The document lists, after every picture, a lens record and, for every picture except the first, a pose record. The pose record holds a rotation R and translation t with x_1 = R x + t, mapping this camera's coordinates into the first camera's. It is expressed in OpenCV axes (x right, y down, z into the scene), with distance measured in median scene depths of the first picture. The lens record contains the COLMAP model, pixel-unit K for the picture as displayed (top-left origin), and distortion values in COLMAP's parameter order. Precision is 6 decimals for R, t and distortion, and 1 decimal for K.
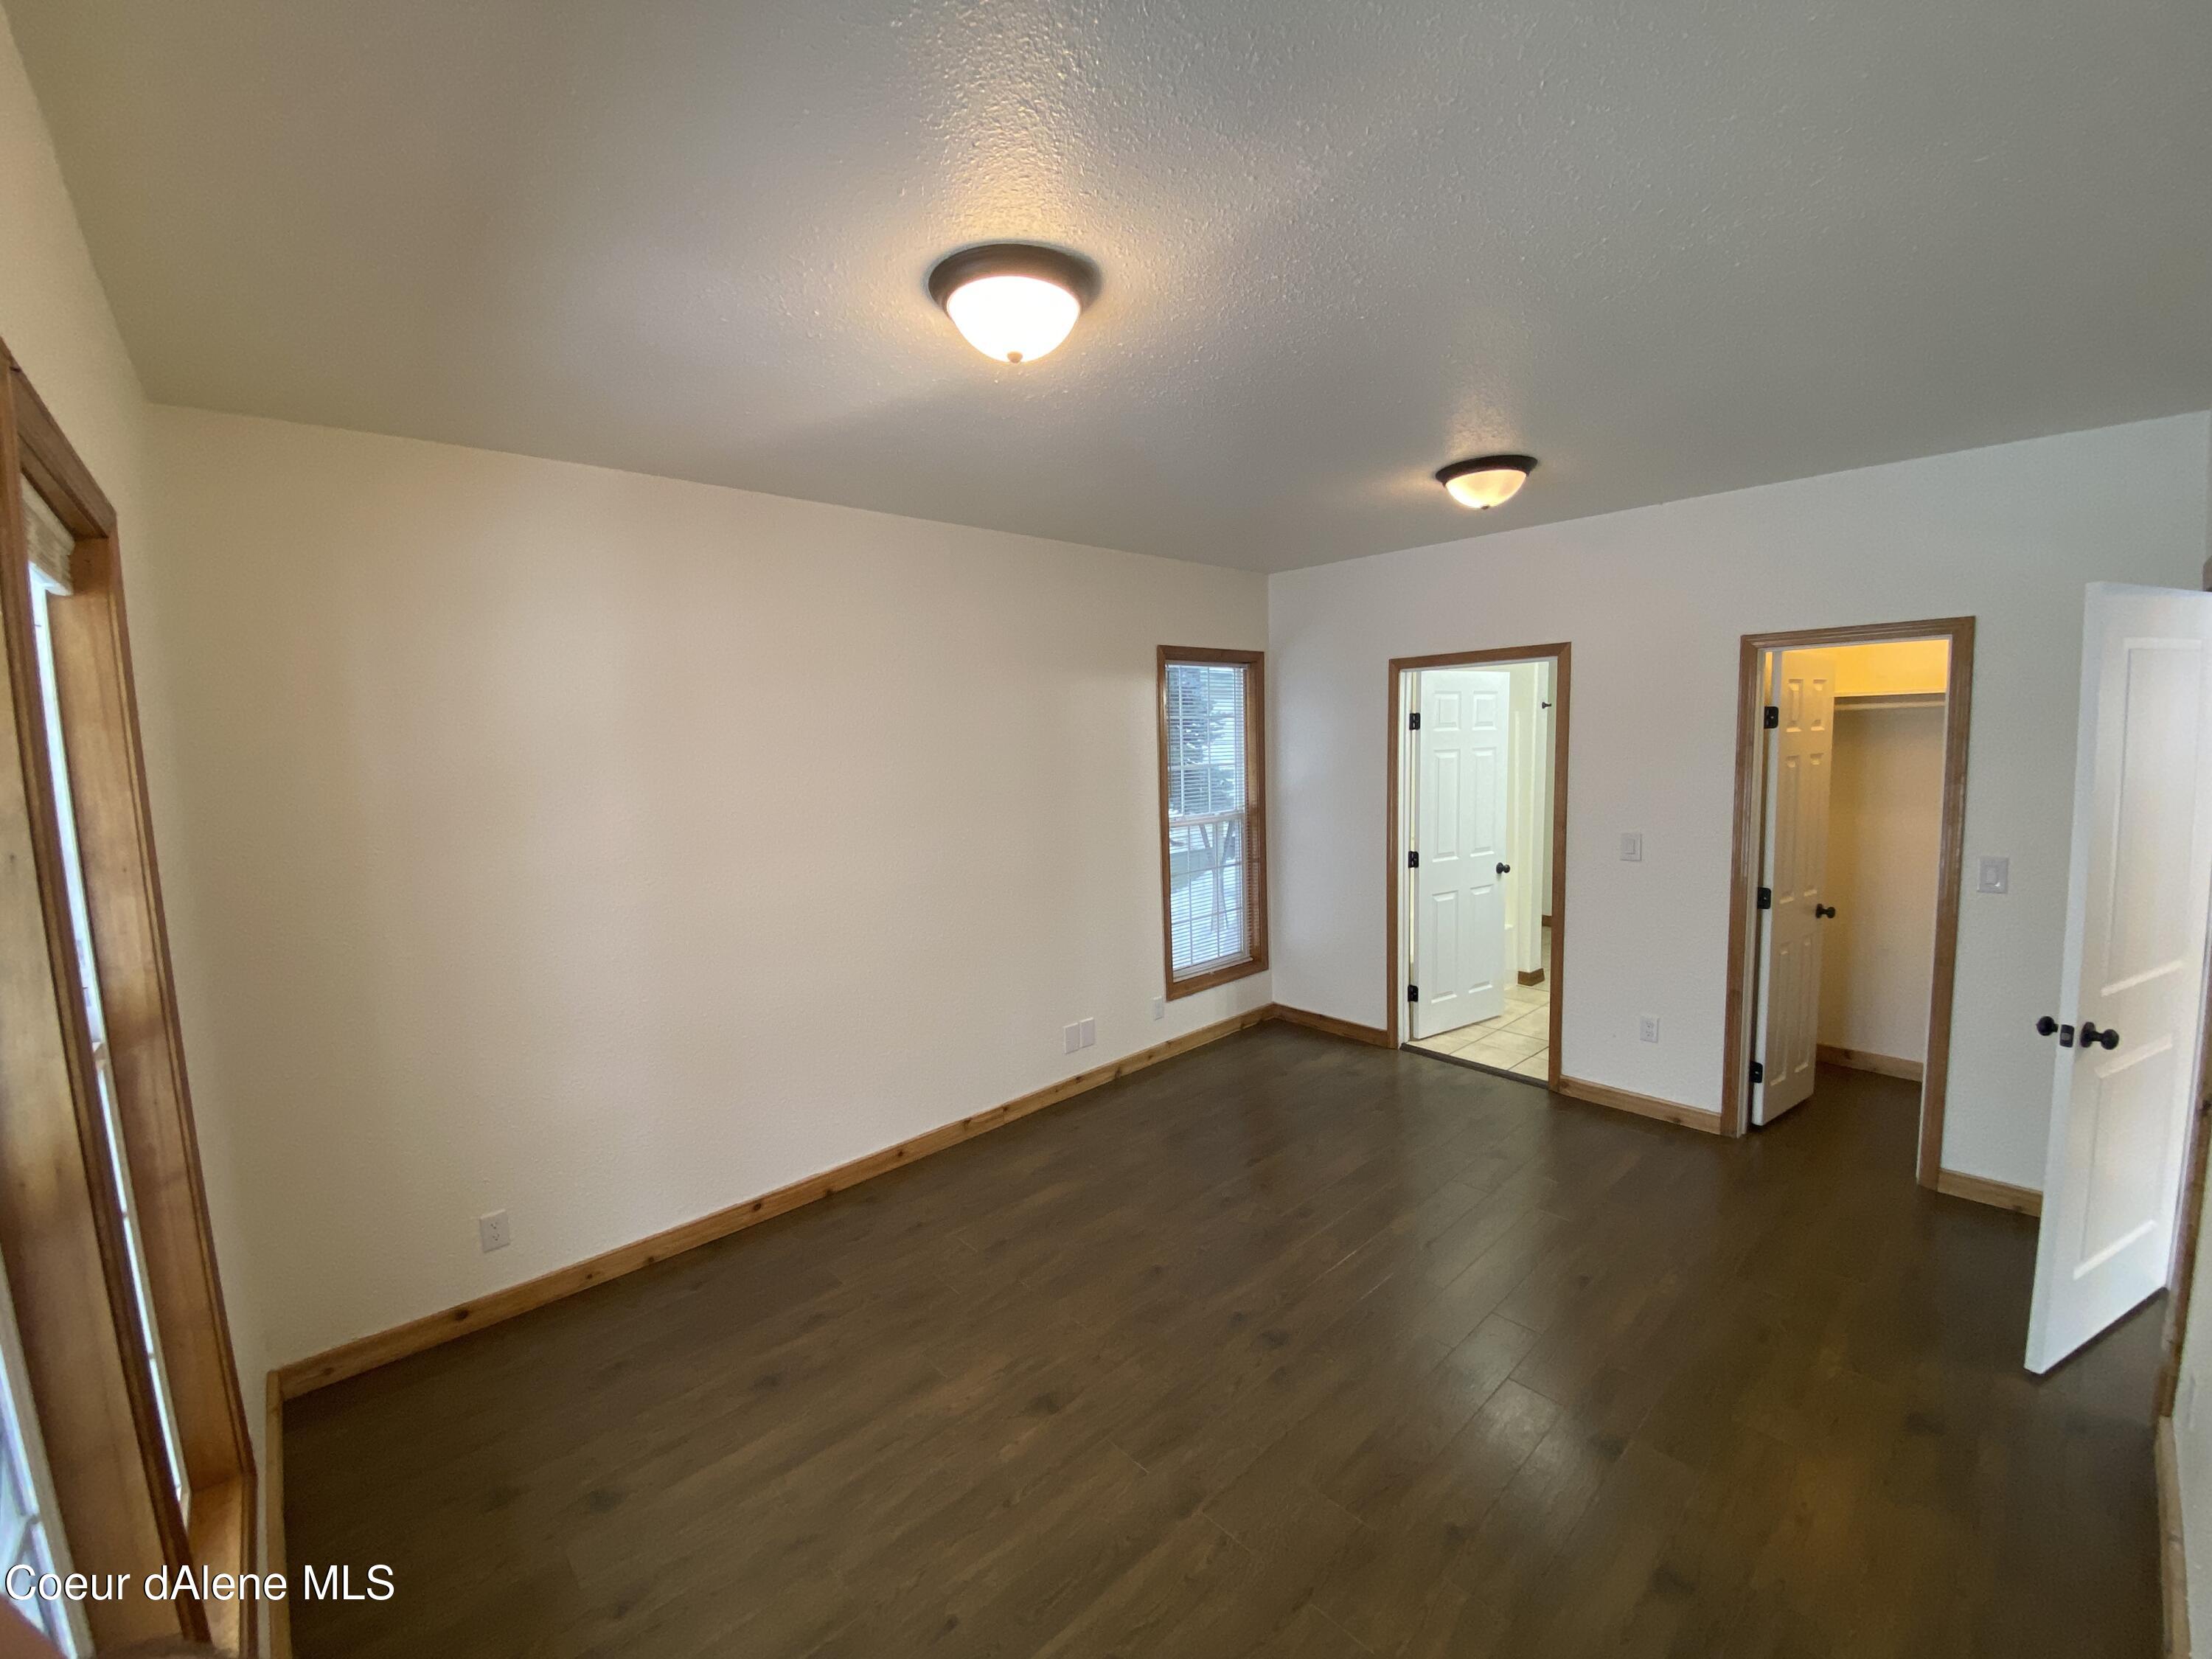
lens RADIAL K [[886.0, 0, 1095.3], [0, 886.0, 826.2], [0, 0, 1]] dist [0.029992, -0.026468]
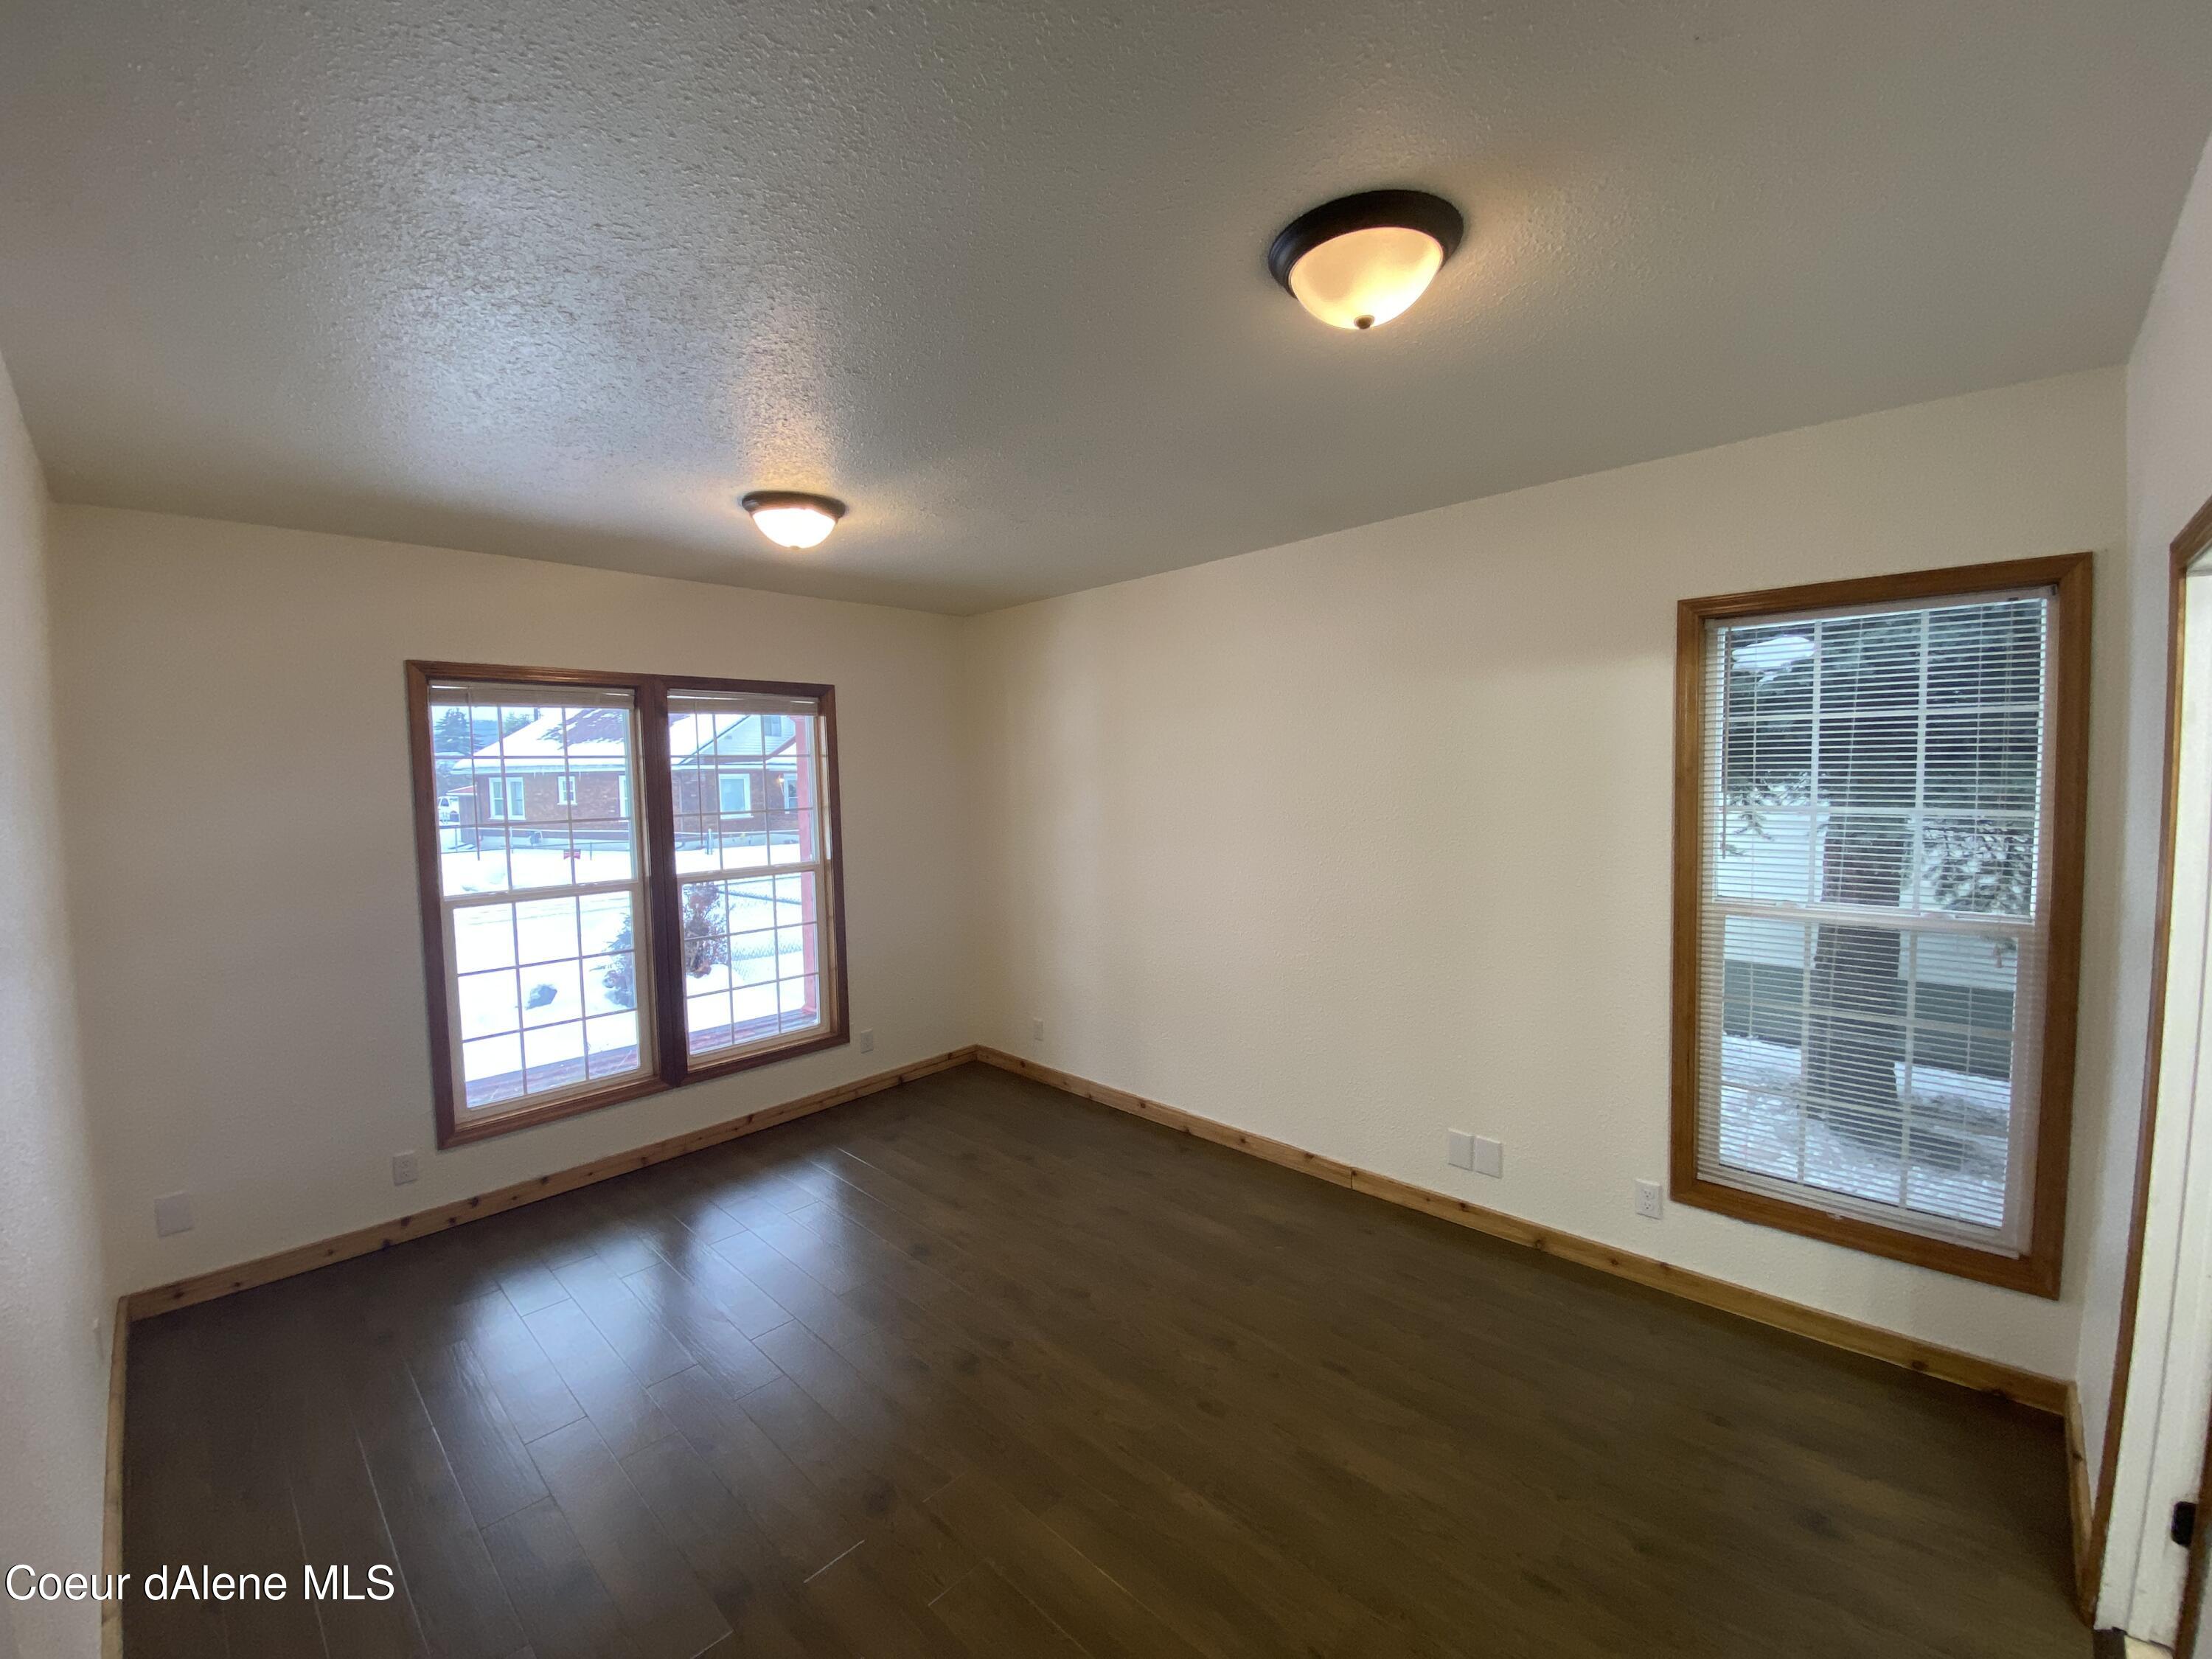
lens RADIAL K [[886.0, 0, 1095.3], [0, 886.0, 826.2], [0, 0, 1]] dist [0.029992, -0.026468]
pose [[0.080656, 0.097474, -0.991964, 0.804395], [-0.090058, 0.991849, 0.090140, -0.091106], [0.992665, 0.082064, 0.088777, 0.702360]]
